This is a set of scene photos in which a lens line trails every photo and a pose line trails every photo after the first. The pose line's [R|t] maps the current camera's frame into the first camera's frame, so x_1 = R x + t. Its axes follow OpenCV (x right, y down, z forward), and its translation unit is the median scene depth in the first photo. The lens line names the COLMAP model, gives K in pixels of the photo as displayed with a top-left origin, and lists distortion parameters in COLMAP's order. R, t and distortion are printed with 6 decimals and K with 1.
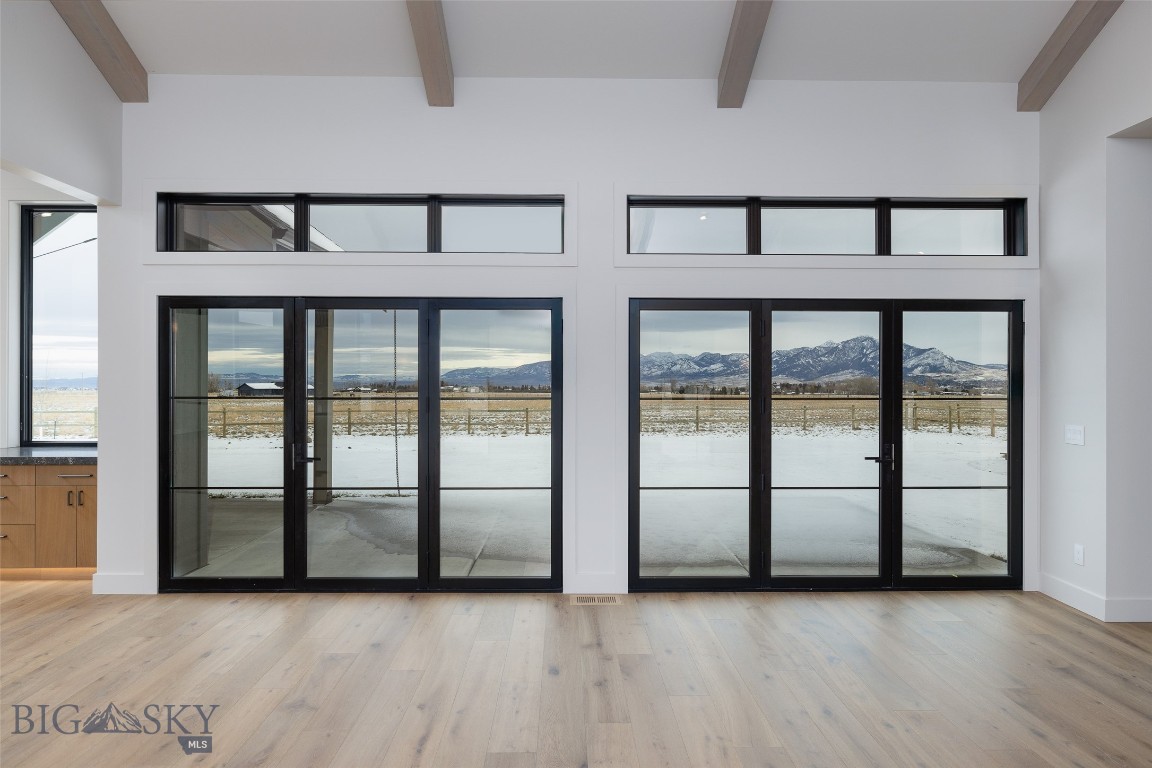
lens RADIAL K [[689.1, 0, 572.2], [0, 689.1, 375.2], [0, 0, 1]] dist [0.002146, -0.002390]
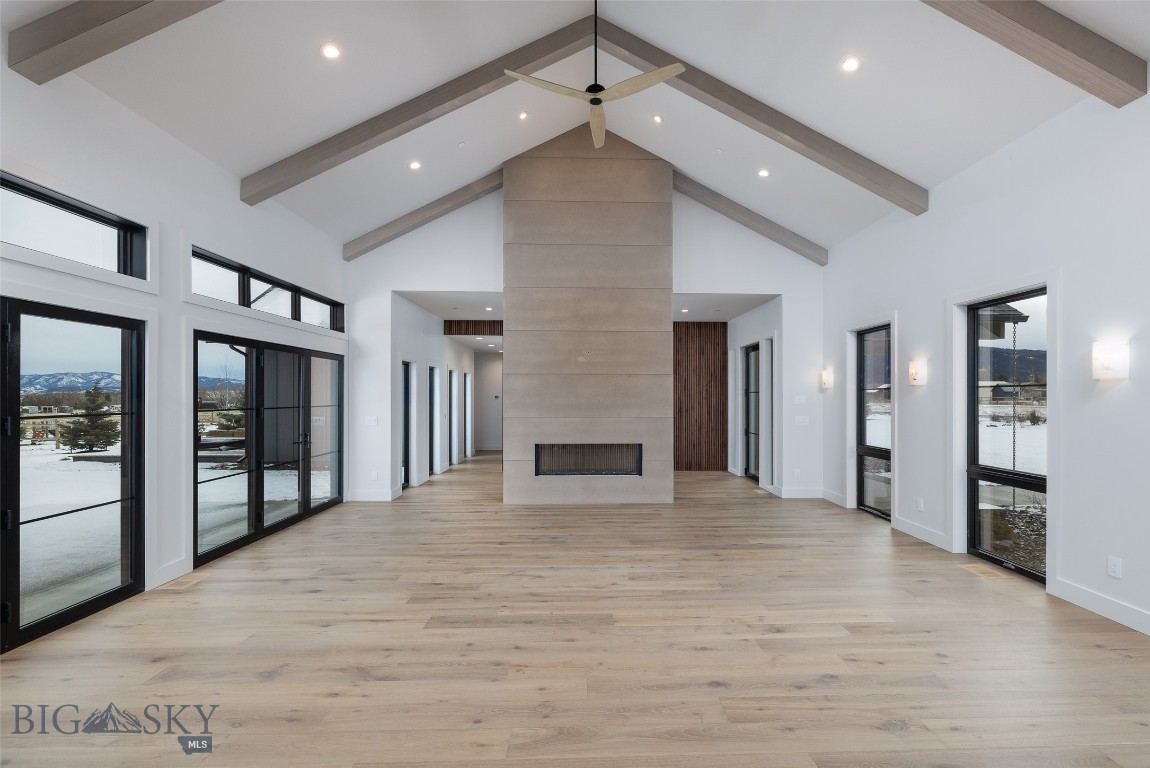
lens RADIAL K [[510.3, 0, 598.4], [0, 510.3, 394.6], [0, 0, 1]] dist [-0.000067, -0.000367]
pose [[-0.016374, 0.000837, 0.999866, -0.830896], [-0.008743, 0.999961, -0.000980, -0.001333], [-0.999828, -0.008758, -0.016366, 0.295870]]
